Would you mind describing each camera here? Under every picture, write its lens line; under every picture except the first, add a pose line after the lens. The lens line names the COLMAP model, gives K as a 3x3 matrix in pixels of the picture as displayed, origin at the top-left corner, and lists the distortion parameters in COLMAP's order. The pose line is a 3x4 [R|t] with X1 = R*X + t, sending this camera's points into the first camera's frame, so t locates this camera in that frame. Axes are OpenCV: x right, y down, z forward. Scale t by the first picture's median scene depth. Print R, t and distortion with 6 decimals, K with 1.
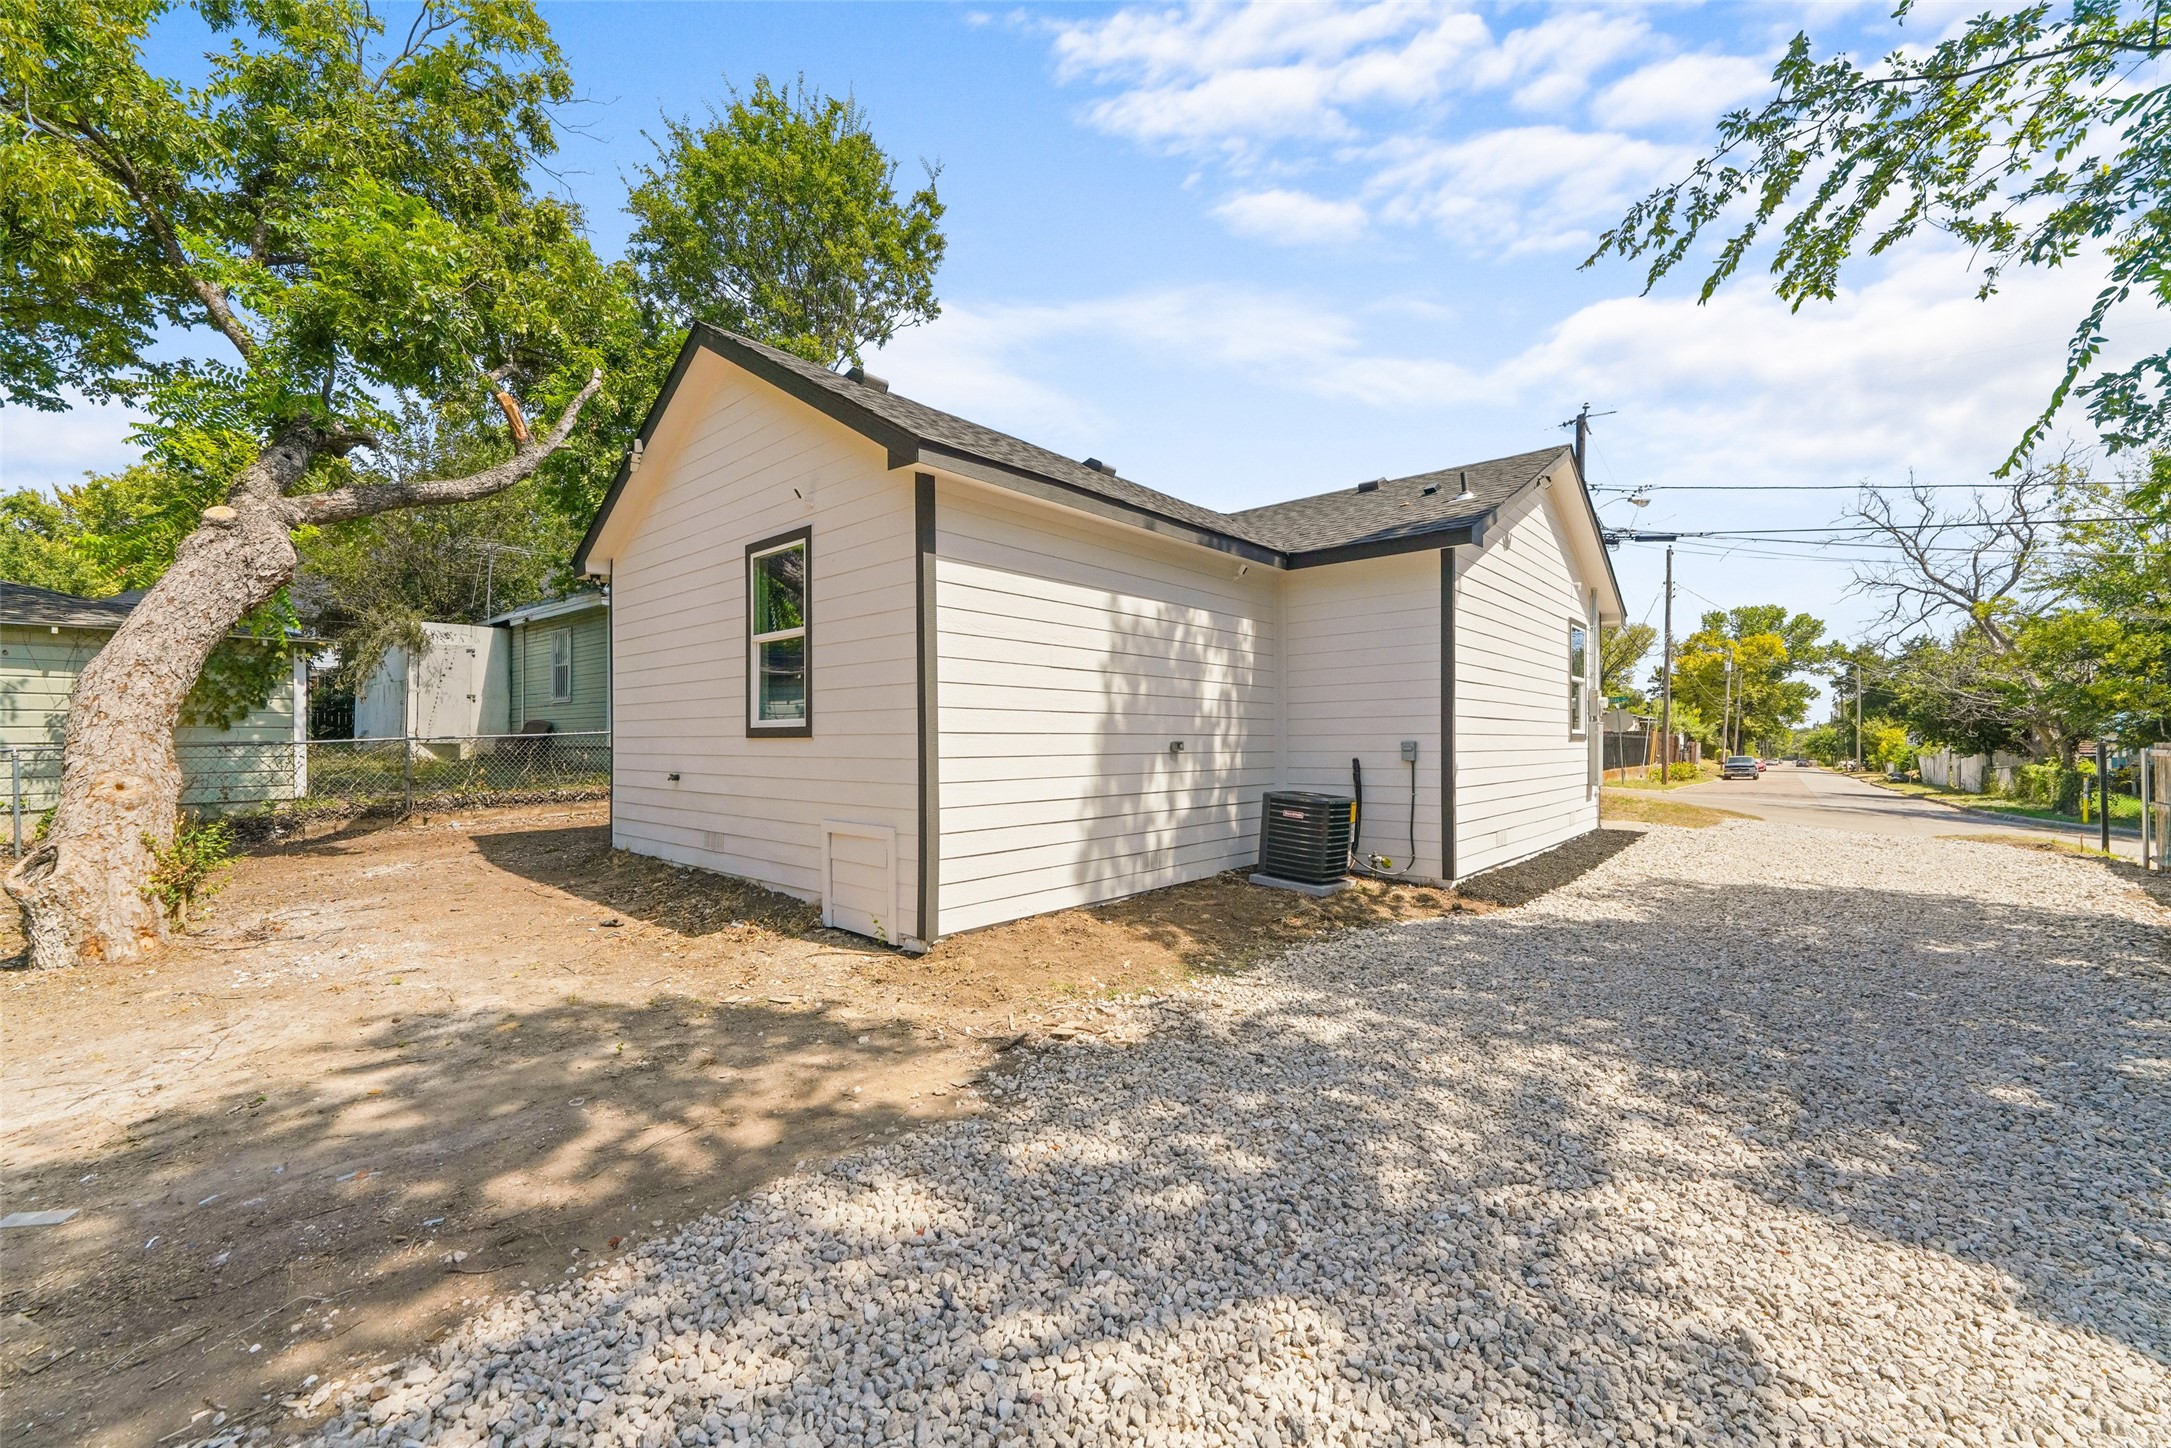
lens RADIAL K [[864.9, 0, 1081.2], [0, 864.9, 724.9], [0, 0, 1]] dist [0.008930, -0.002316]
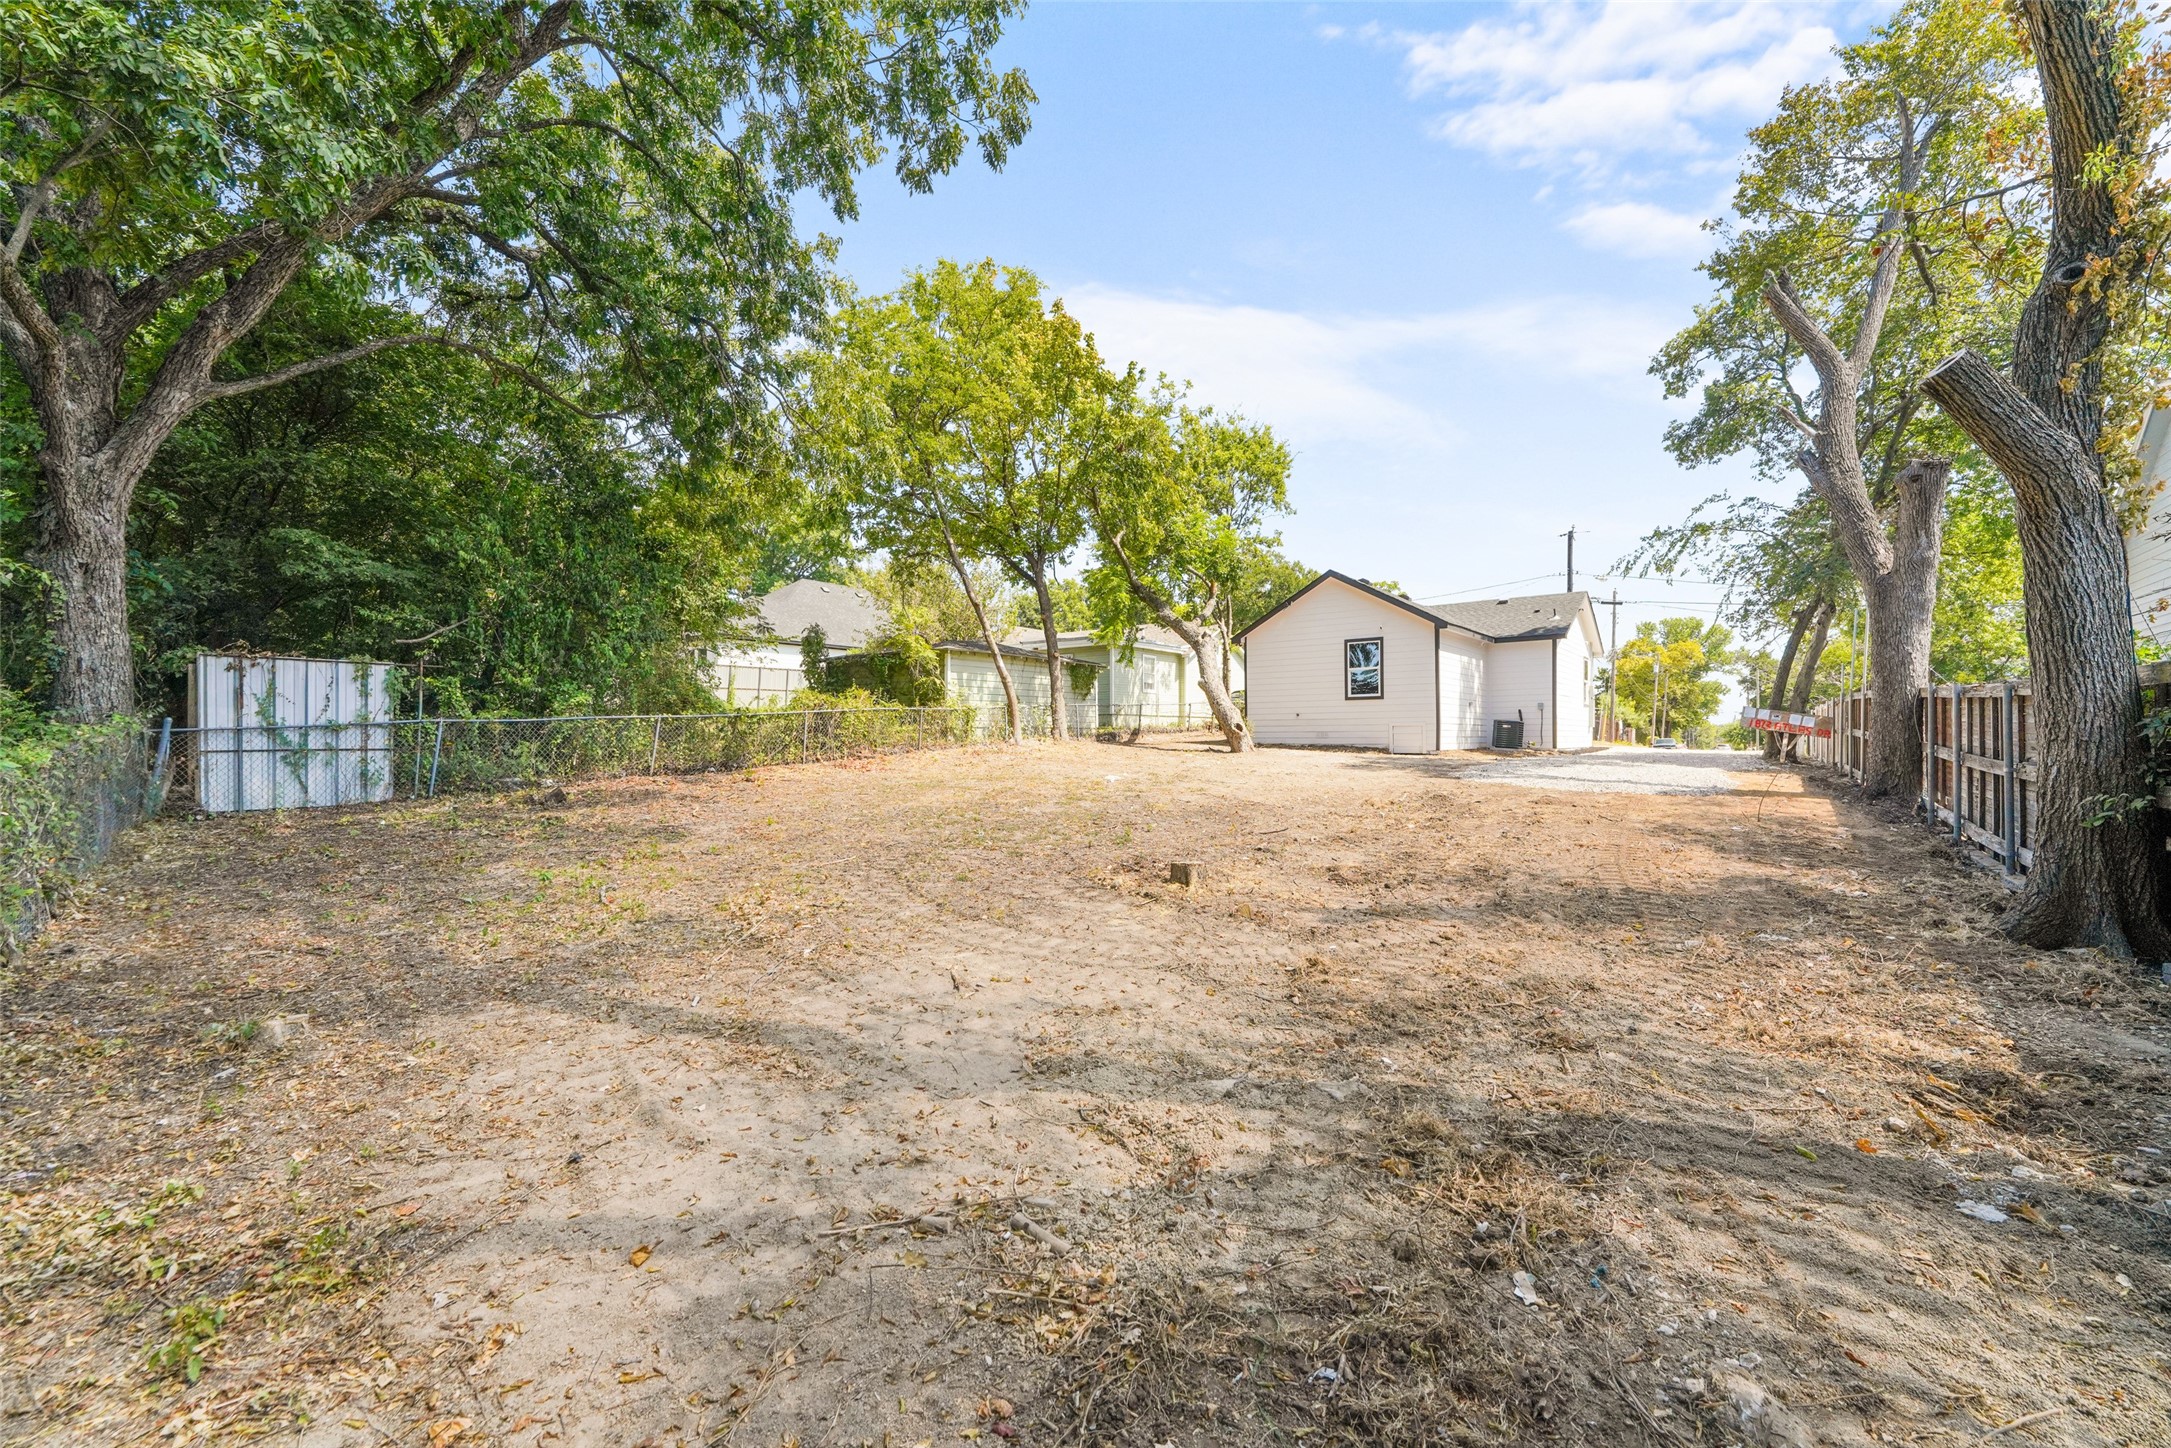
lens RADIAL K [[864.9, 0, 1083.7], [0, 864.9, 730.3], [0, 0, 1]] dist [0.008930, -0.002316]
pose [[0.998567, -0.001785, 0.053489, -0.229868], [0.001281, 0.999954, 0.009460, 0.014192], [-0.053504, -0.009378, 0.998524, -0.322216]]
